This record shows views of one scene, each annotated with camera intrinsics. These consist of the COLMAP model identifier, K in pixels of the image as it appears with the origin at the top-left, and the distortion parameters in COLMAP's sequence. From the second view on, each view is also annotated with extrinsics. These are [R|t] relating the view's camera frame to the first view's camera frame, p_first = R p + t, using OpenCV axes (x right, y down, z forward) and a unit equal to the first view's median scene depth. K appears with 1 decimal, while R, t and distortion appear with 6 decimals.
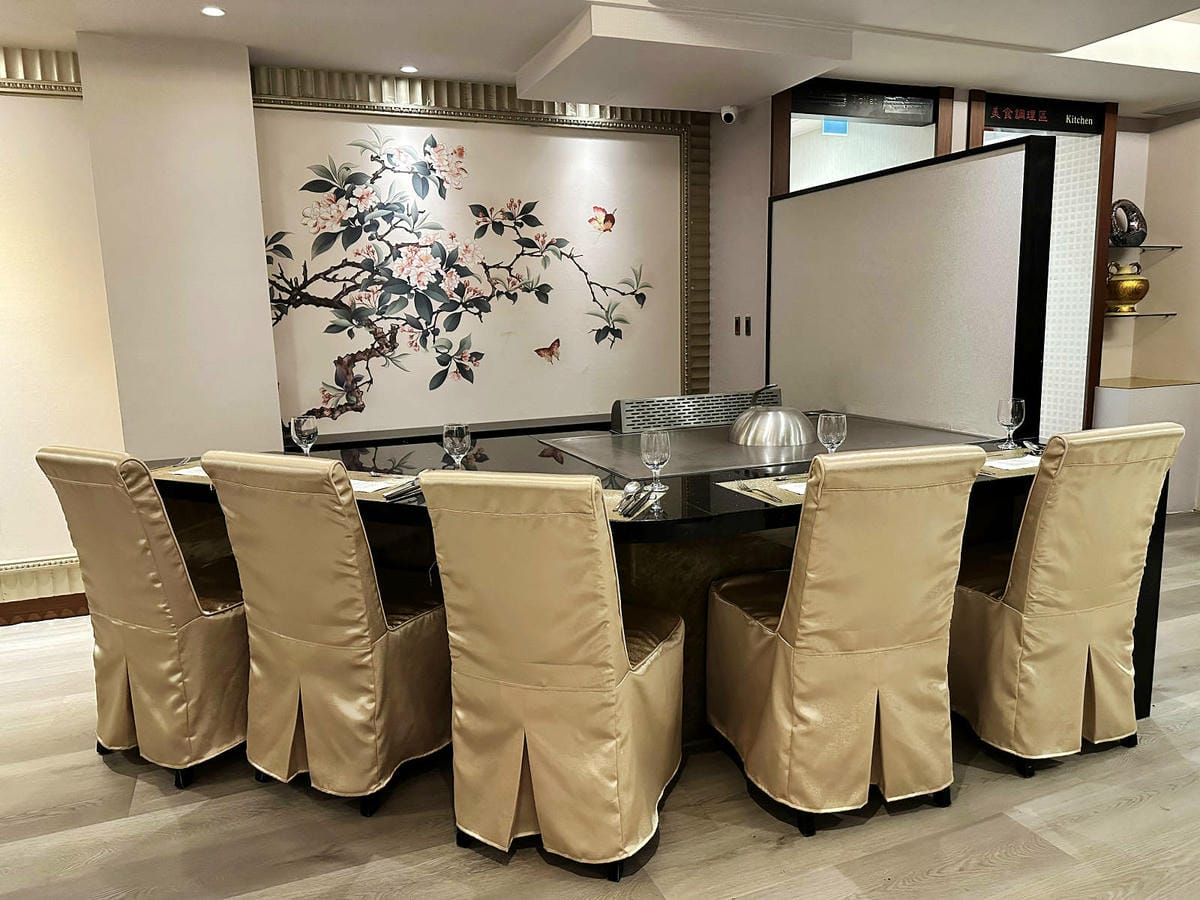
lens RADIAL K [[847.6, 0, 599.1], [0, 847.6, 449.8], [0, 0, 1]] dist [0.046850, 0.001074]
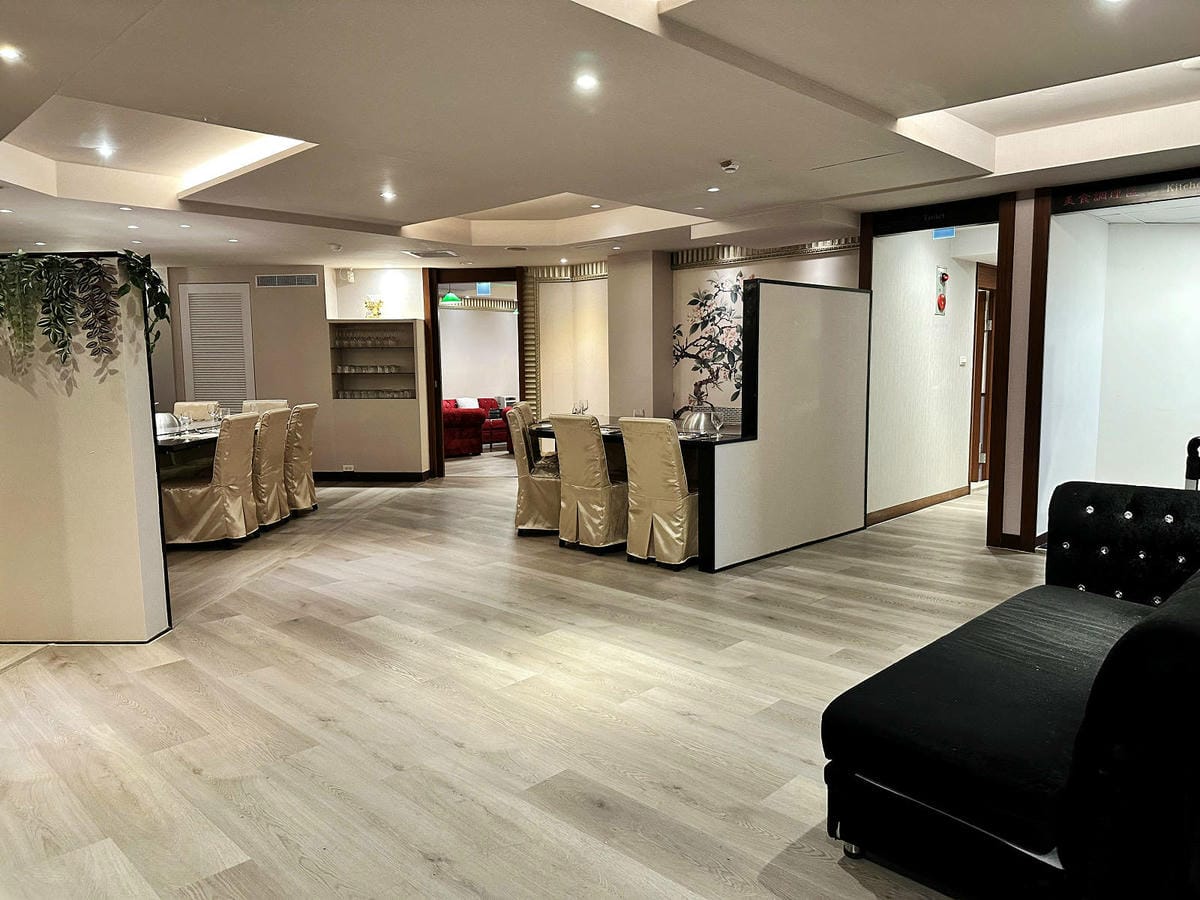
lens RADIAL K [[847.6, 0, 599.5], [0, 847.6, 451.8], [0, 0, 1]] dist [0.046850, 0.001074]
pose [[0.403006, 0.113140, -0.908177, 1.496577], [-0.133487, 0.988984, 0.063971, -0.041763], [0.905410, 0.095449, 0.413669, -0.054836]]
